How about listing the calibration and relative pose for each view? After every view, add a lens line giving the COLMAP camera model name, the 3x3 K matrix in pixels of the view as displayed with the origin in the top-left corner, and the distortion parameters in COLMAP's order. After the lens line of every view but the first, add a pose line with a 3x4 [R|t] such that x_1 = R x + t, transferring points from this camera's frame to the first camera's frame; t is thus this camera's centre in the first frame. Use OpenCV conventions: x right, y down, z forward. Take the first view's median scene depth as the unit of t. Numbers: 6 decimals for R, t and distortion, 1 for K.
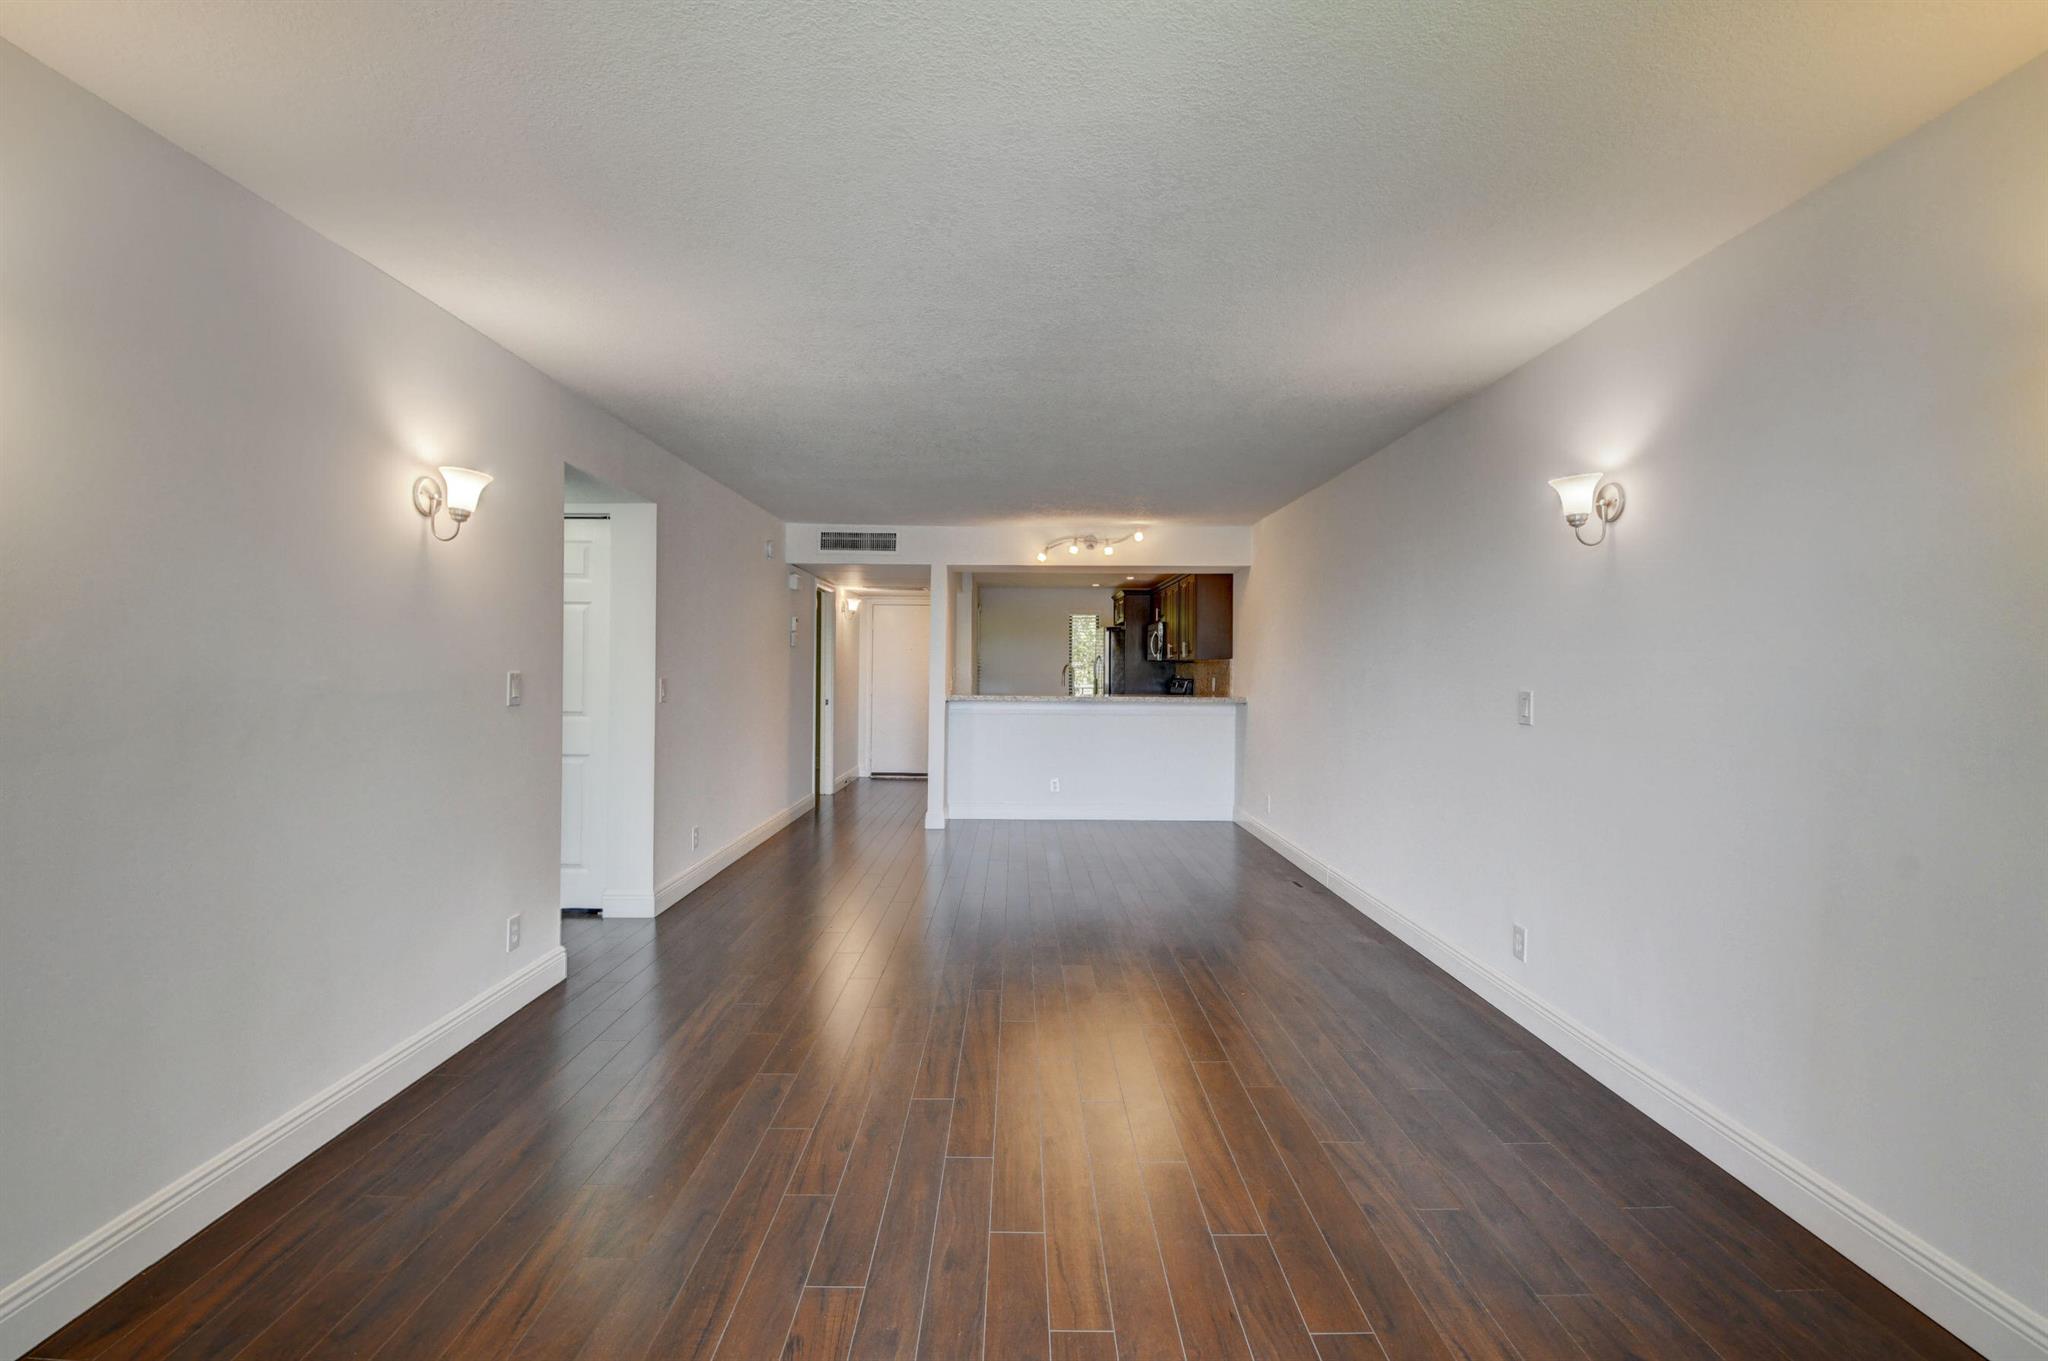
lens RADIAL K [[895.1, 0, 1017.5], [0, 895.1, 670.8], [0, 0, 1]] dist [0.025218, -0.030598]
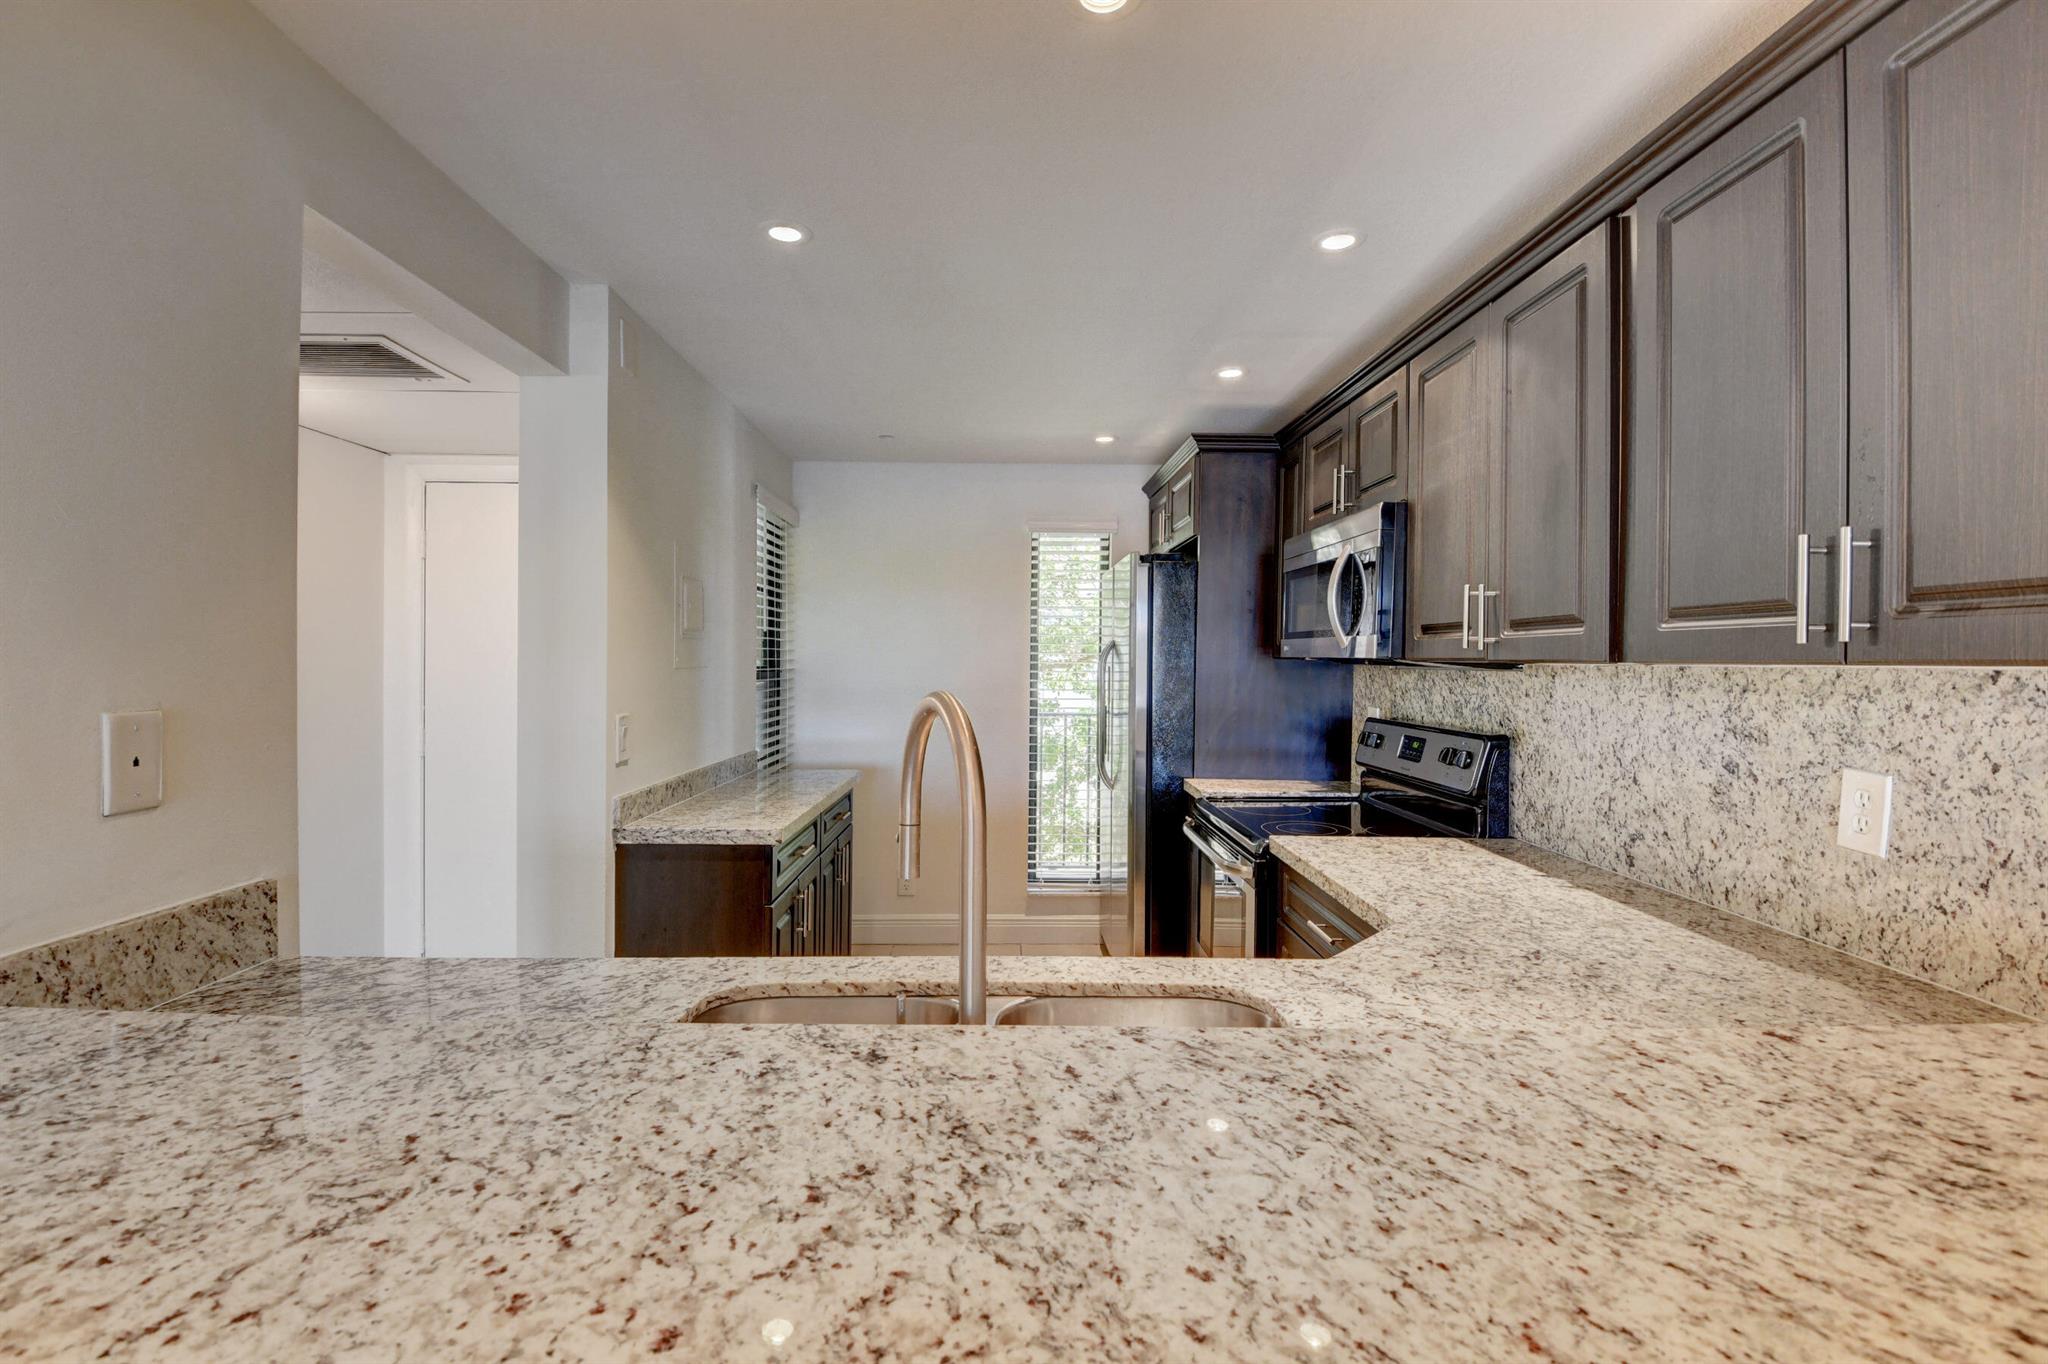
lens RADIAL K [[916.3, 0, 1026.9], [0, 916.3, 666.8], [0, 0, 1]] dist [-0.000693, -0.018029]
pose [[0.999285, 0.005911, 0.037352, 0.058658], [-0.005884, 0.999982, -0.000817, -0.009446], [-0.037357, 0.000597, 0.999302, 0.850442]]
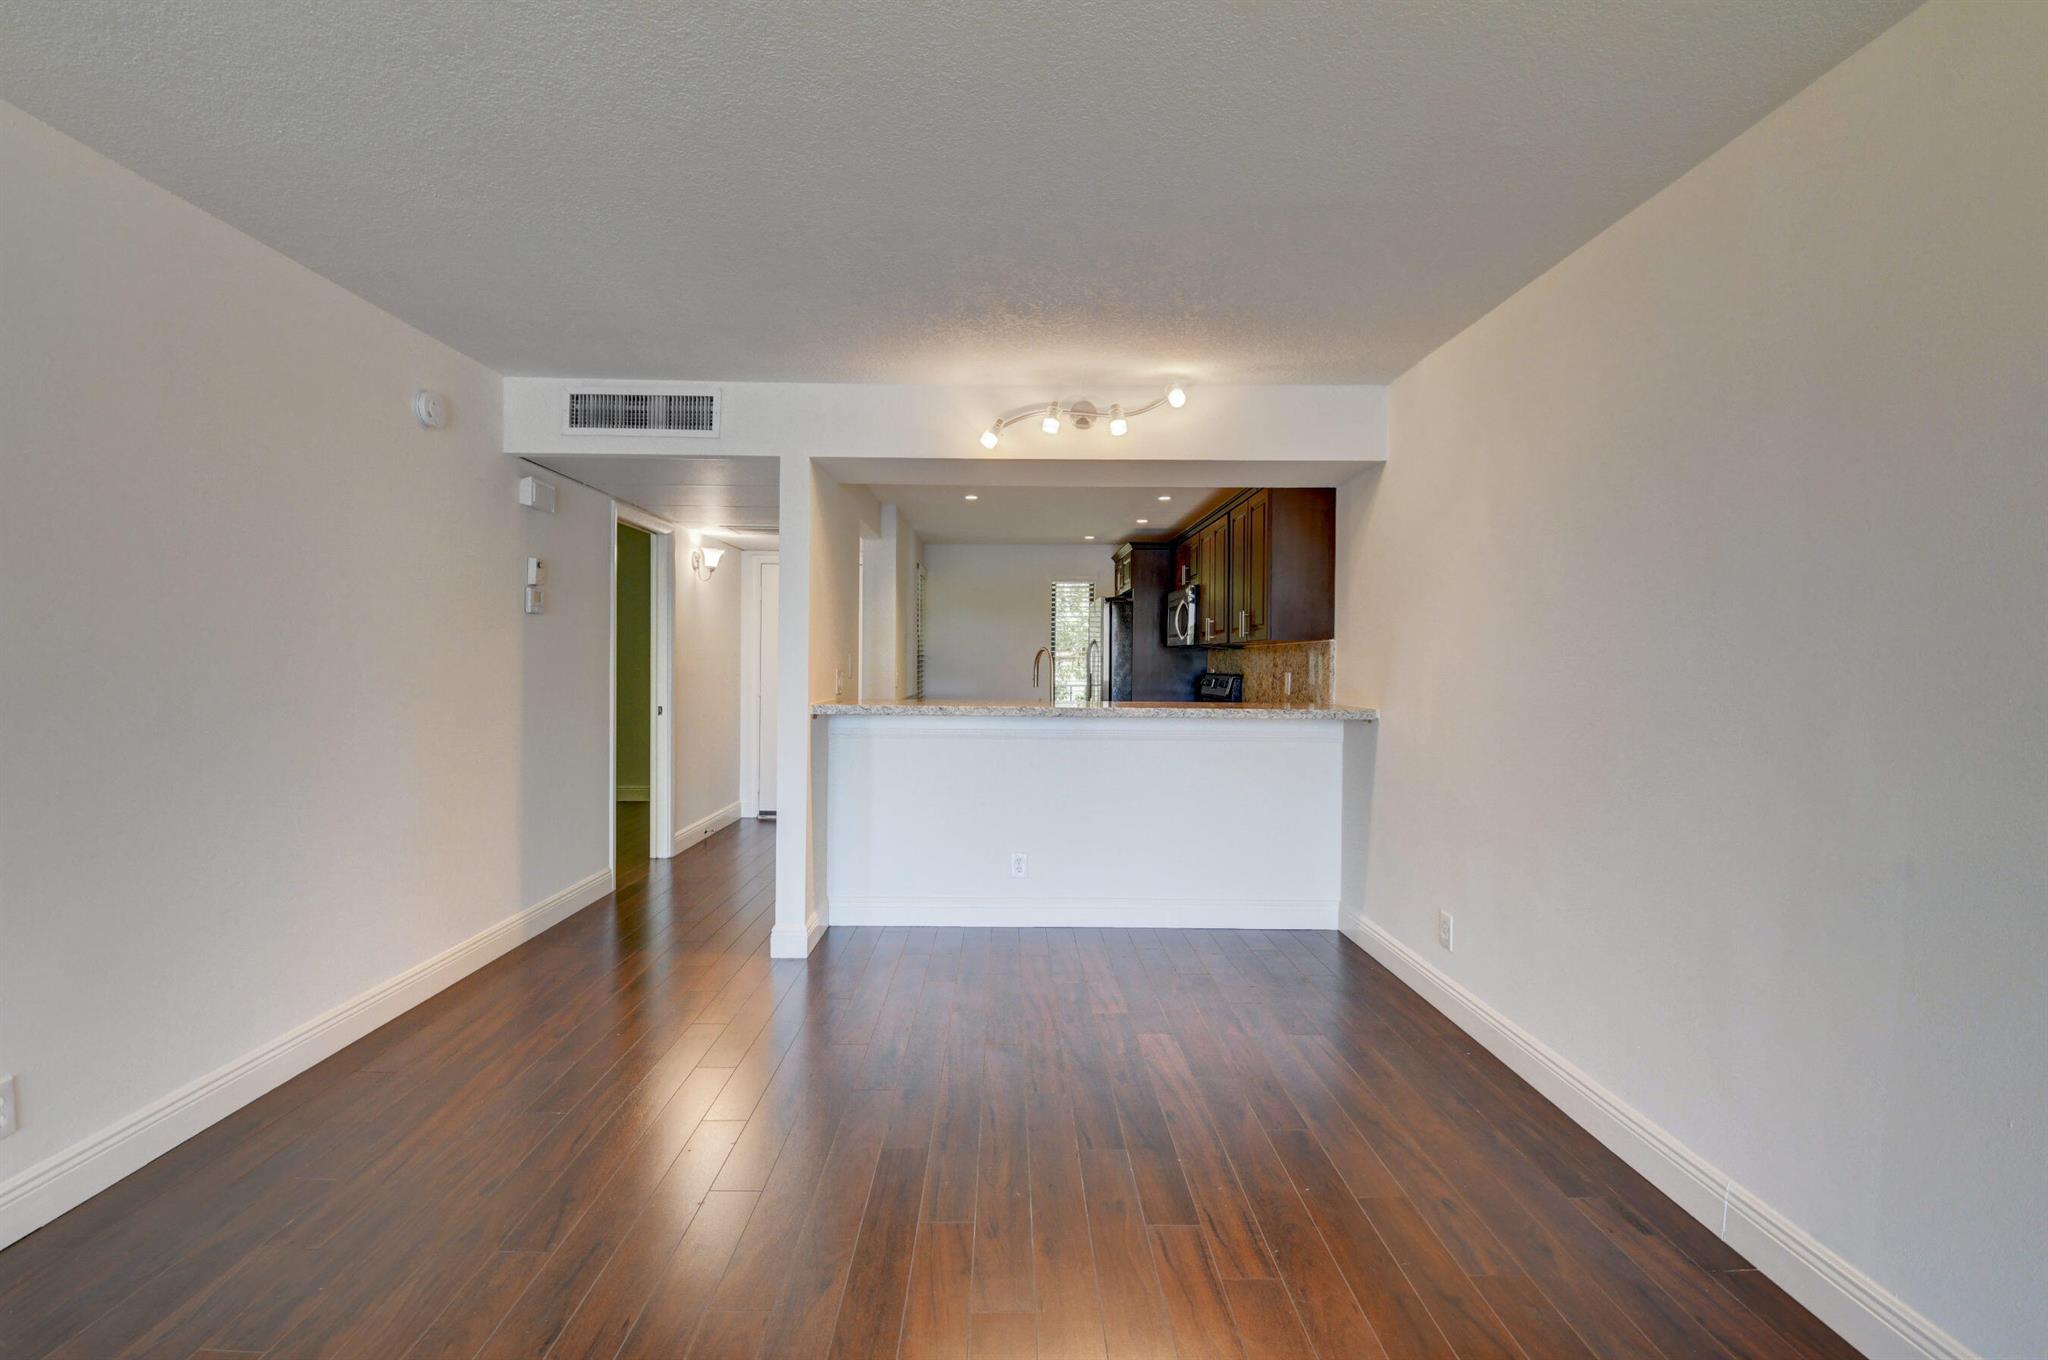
lens RADIAL K [[895.1, 0, 1017.5], [0, 895.1, 670.3], [0, 0, 1]] dist [0.025218, -0.030598]
pose [[0.999934, 0.002177, 0.011261, 0.032638], [-0.002232, 0.999986, 0.004876, 0.003615], [-0.011250, -0.004901, 0.999925, 0.412723]]
